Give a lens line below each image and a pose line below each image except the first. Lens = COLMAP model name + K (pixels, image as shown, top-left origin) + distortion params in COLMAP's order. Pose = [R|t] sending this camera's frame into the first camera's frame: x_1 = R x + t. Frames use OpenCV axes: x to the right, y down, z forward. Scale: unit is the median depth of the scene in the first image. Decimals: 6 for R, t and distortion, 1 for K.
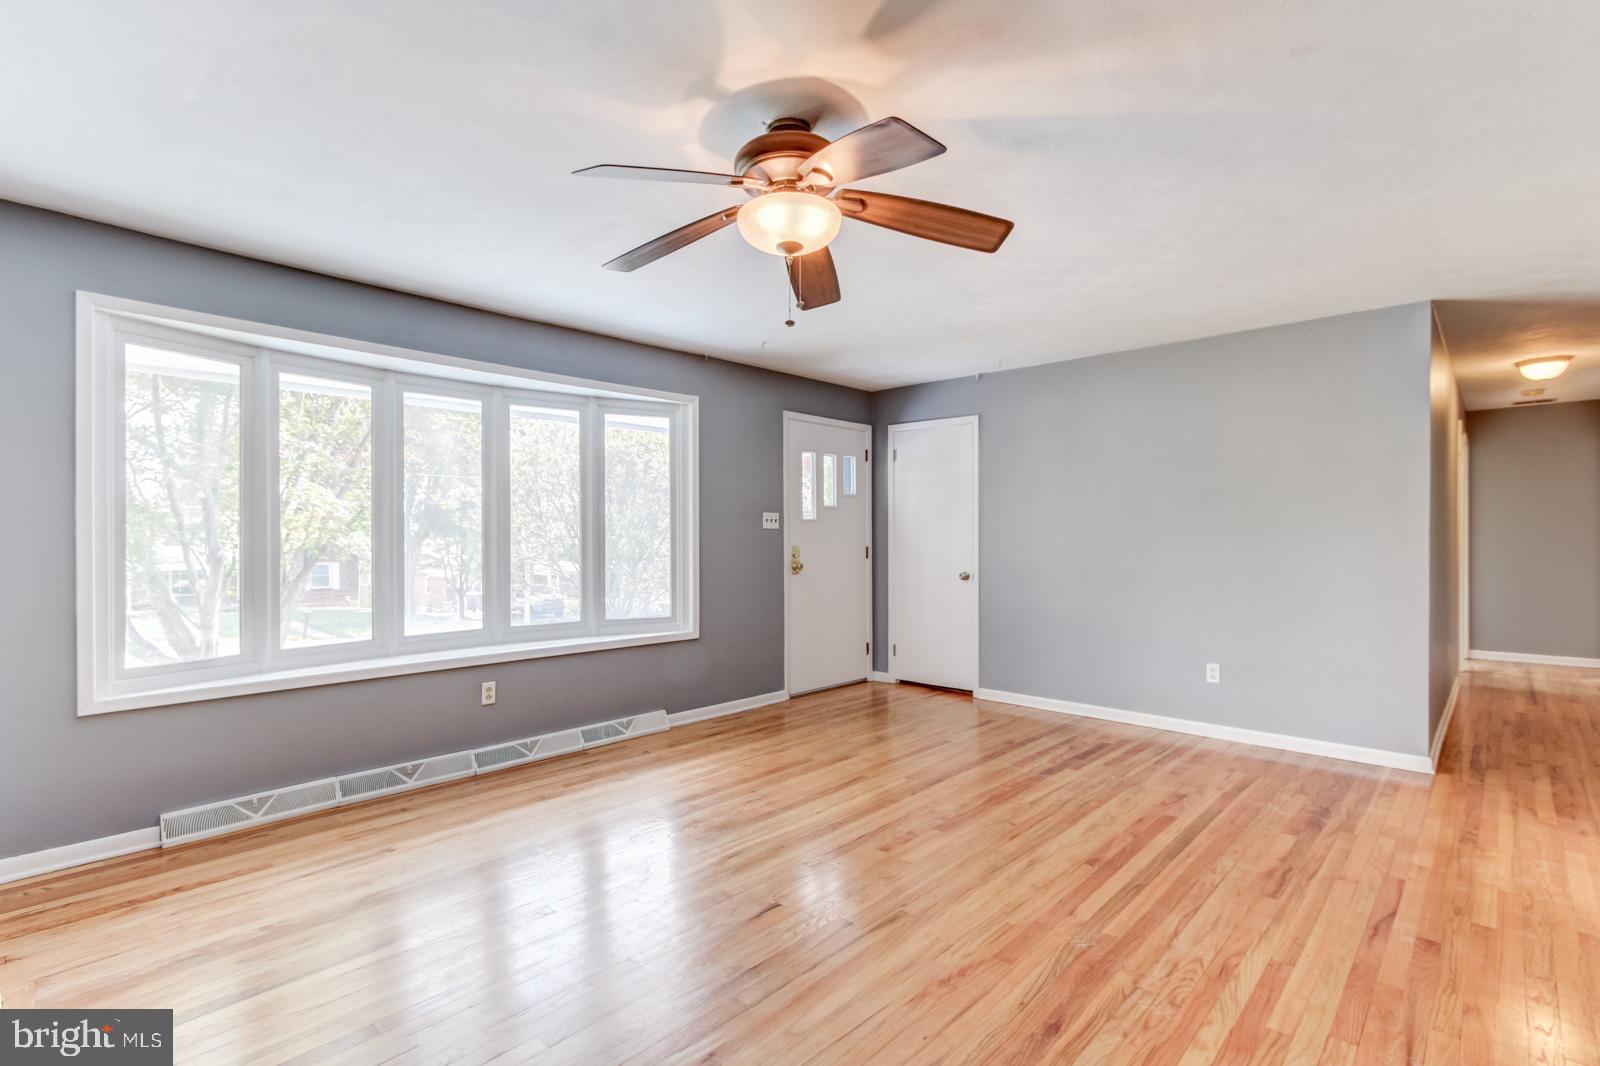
lens RADIAL K [[752.0, 0, 789.5], [0, 752.0, 533.5], [0, 0, 1]] dist [-0.001298, 0.000117]
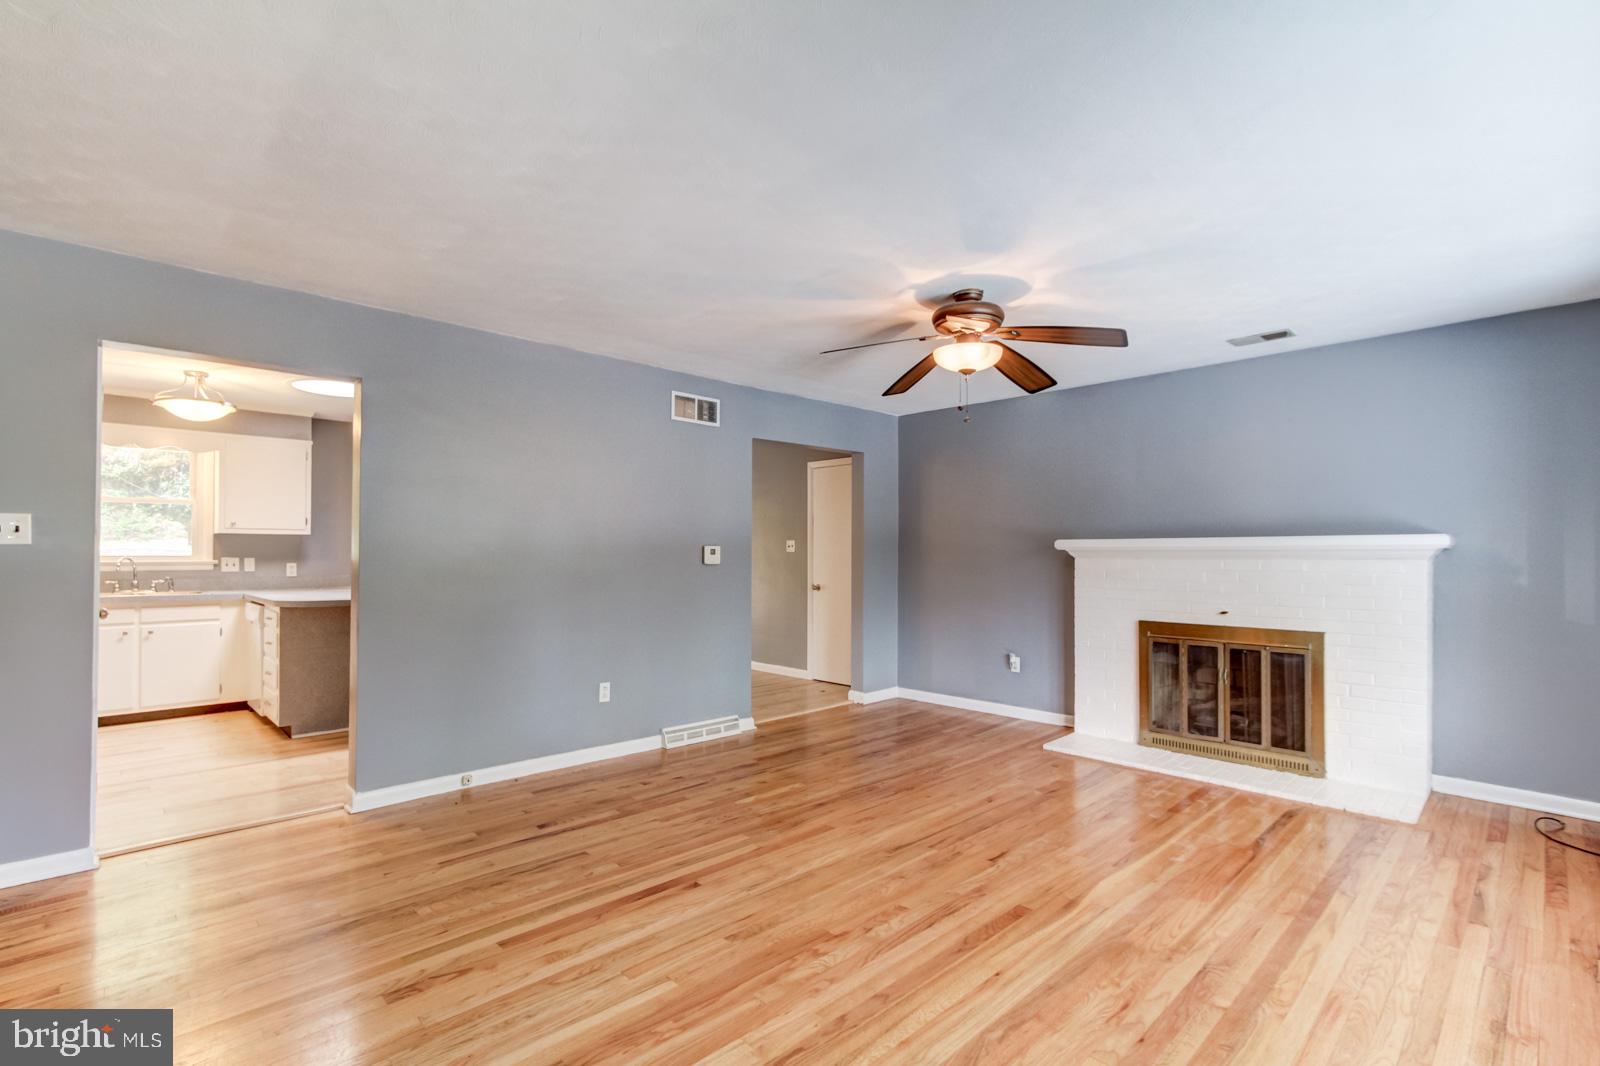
lens RADIAL K [[736.3, 0, 791.1], [0, 736.3, 545.8], [0, 0, 1]] dist [-0.001522, 0.000063]
pose [[-0.998990, -0.001074, 0.044918, 0.178972], [-0.001789, 0.999872, -0.015873, 0.002200], [-0.044895, -0.015938, -0.998865, 1.544725]]
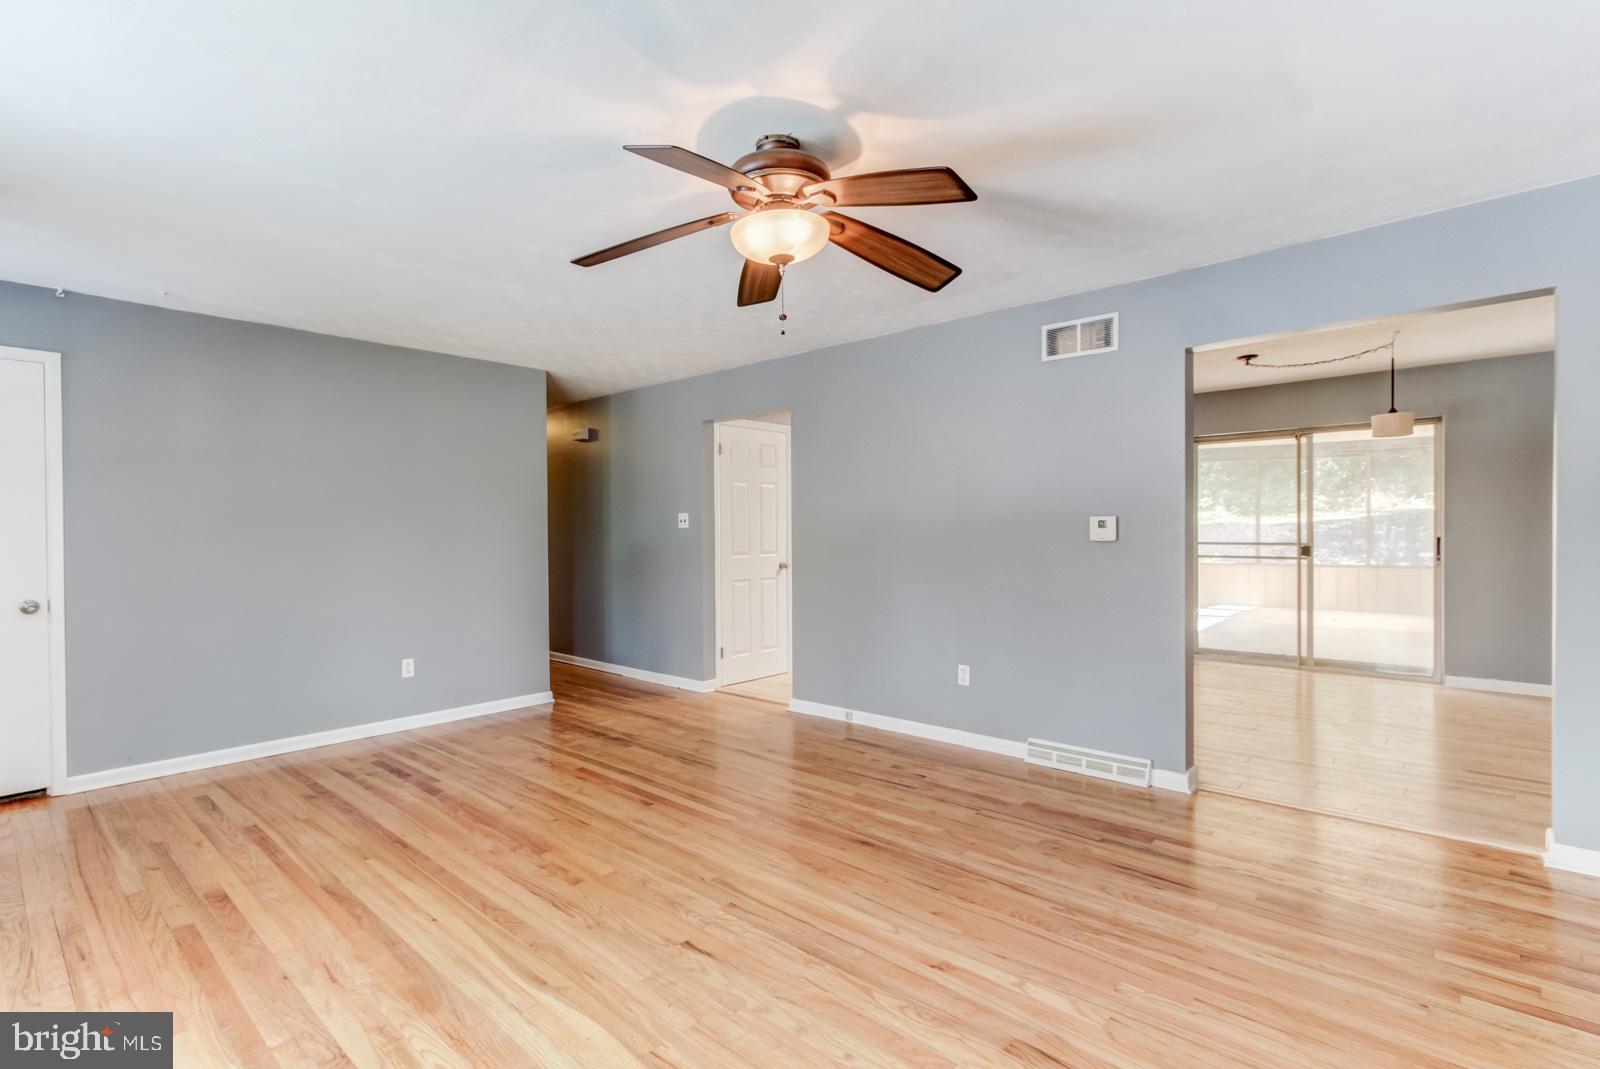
lens RADIAL K [[752.0, 0, 789.5], [0, 752.0, 535.0], [0, 0, 1]] dist [-0.001298, 0.000117]
pose [[-0.022737, -0.001768, 0.999740, -0.643451], [0.008262, 0.999964, 0.001957, 0.001018], [-0.999707, 0.008304, -0.022721, 0.621526]]
